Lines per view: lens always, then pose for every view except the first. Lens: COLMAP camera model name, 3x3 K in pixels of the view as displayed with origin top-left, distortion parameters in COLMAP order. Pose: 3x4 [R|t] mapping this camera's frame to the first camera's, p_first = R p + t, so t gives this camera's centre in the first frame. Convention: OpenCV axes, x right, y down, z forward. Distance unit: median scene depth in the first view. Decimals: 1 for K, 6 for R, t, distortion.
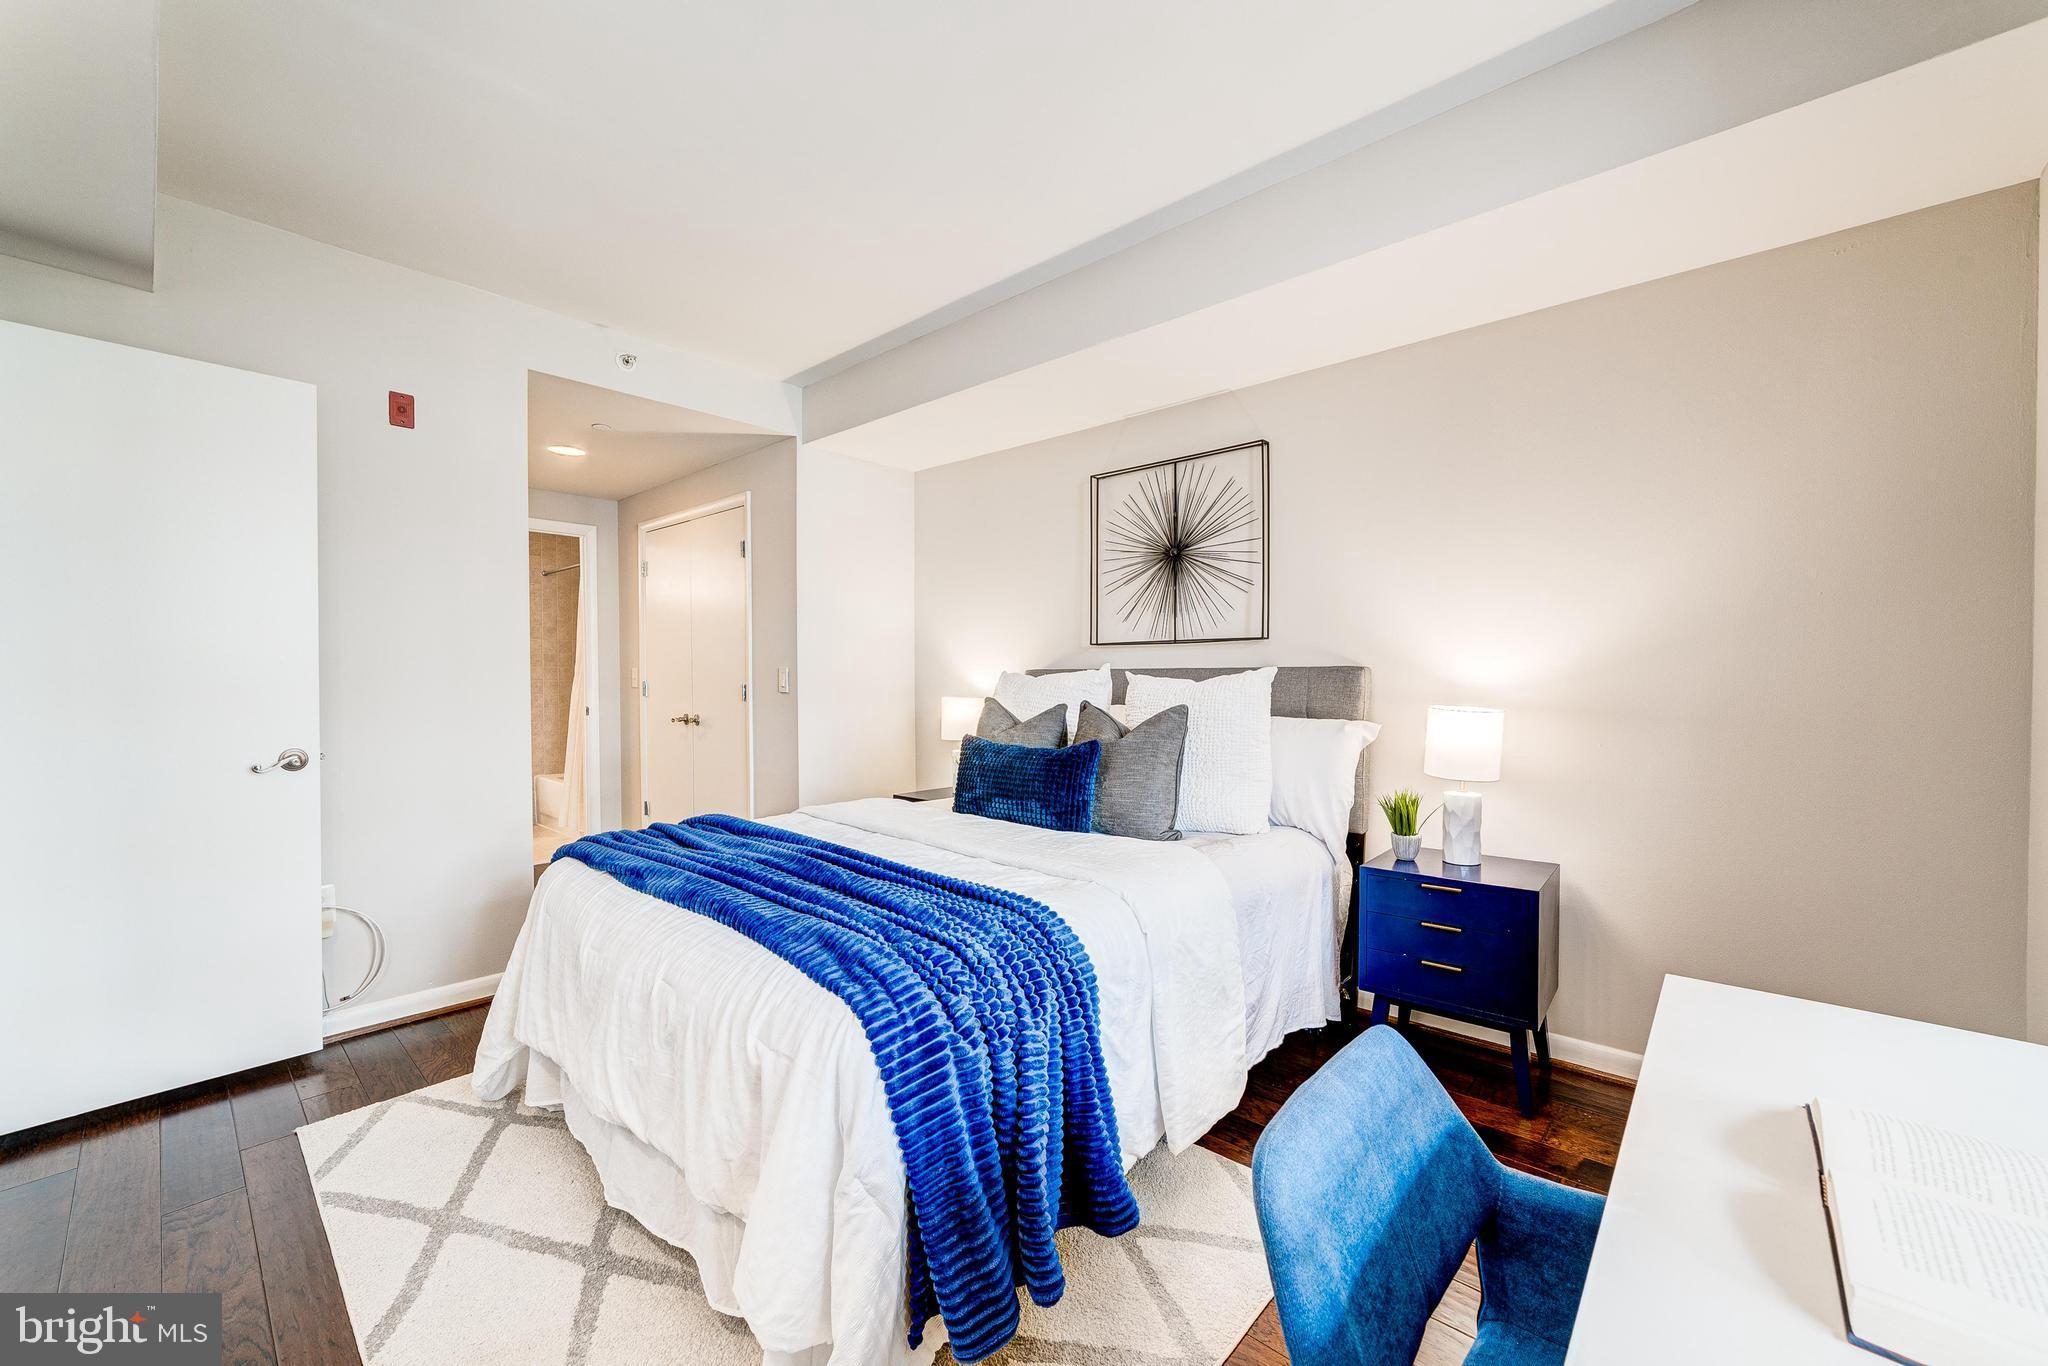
lens RADIAL K [[806.8, 0, 1036.4], [0, 806.8, 685.7], [0, 0, 1]] dist [-0.002895, -0.000194]
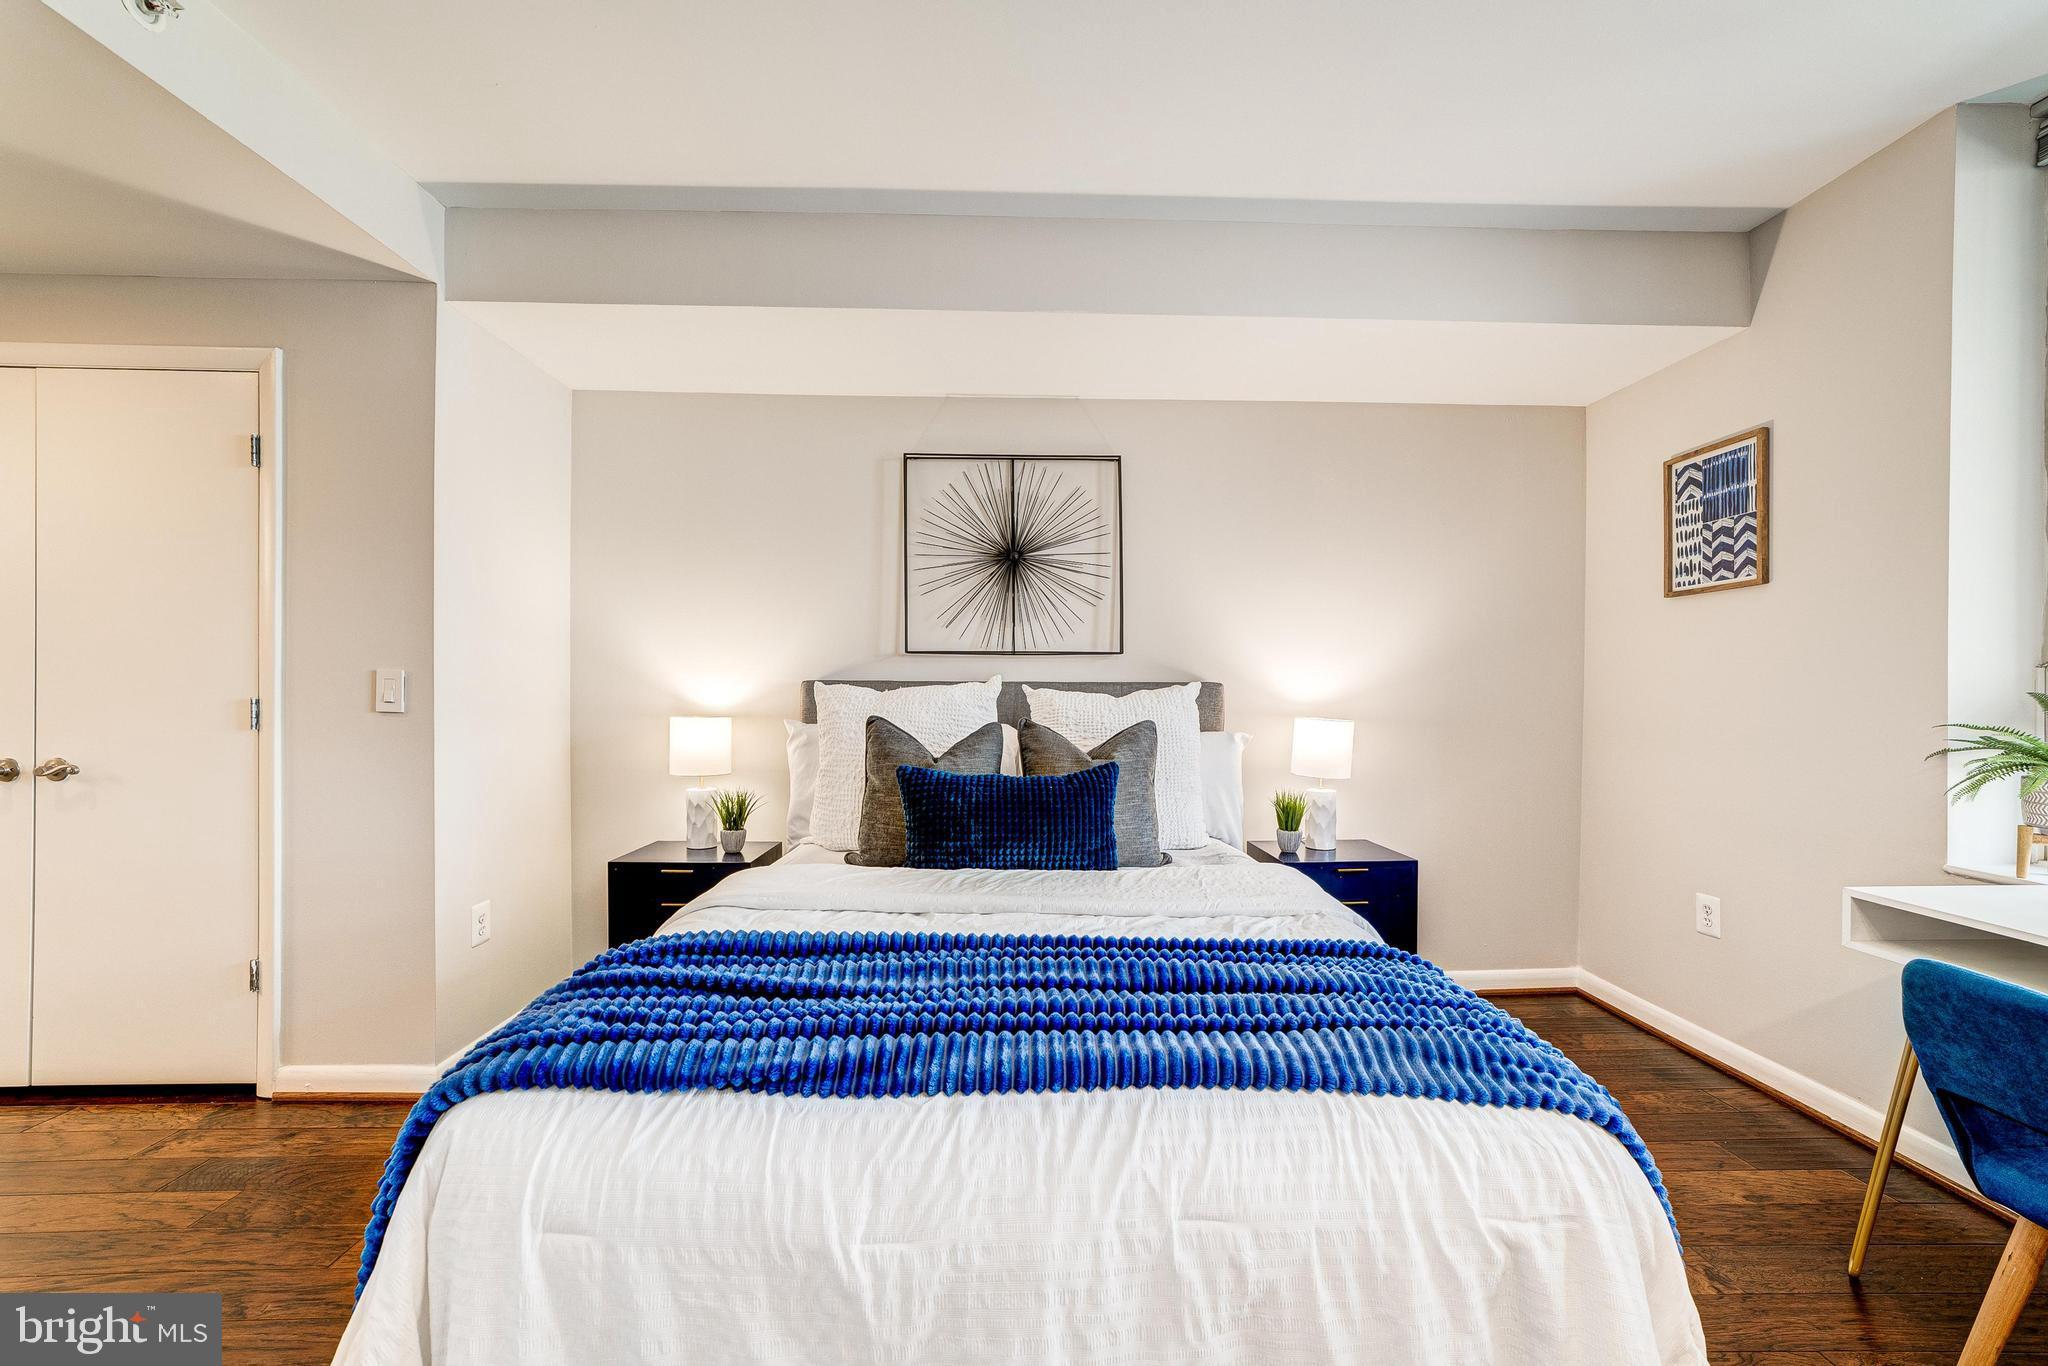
lens RADIAL K [[806.8, 0, 1024.6], [0, 806.8, 685.6], [0, 0, 1]] dist [-0.002895, -0.000194]
pose [[0.732719, 0.012924, 0.680408, -0.448448], [0.000123, 0.999817, -0.019122, 0.000500], [-0.680531, 0.014095, 0.732584, 0.319000]]
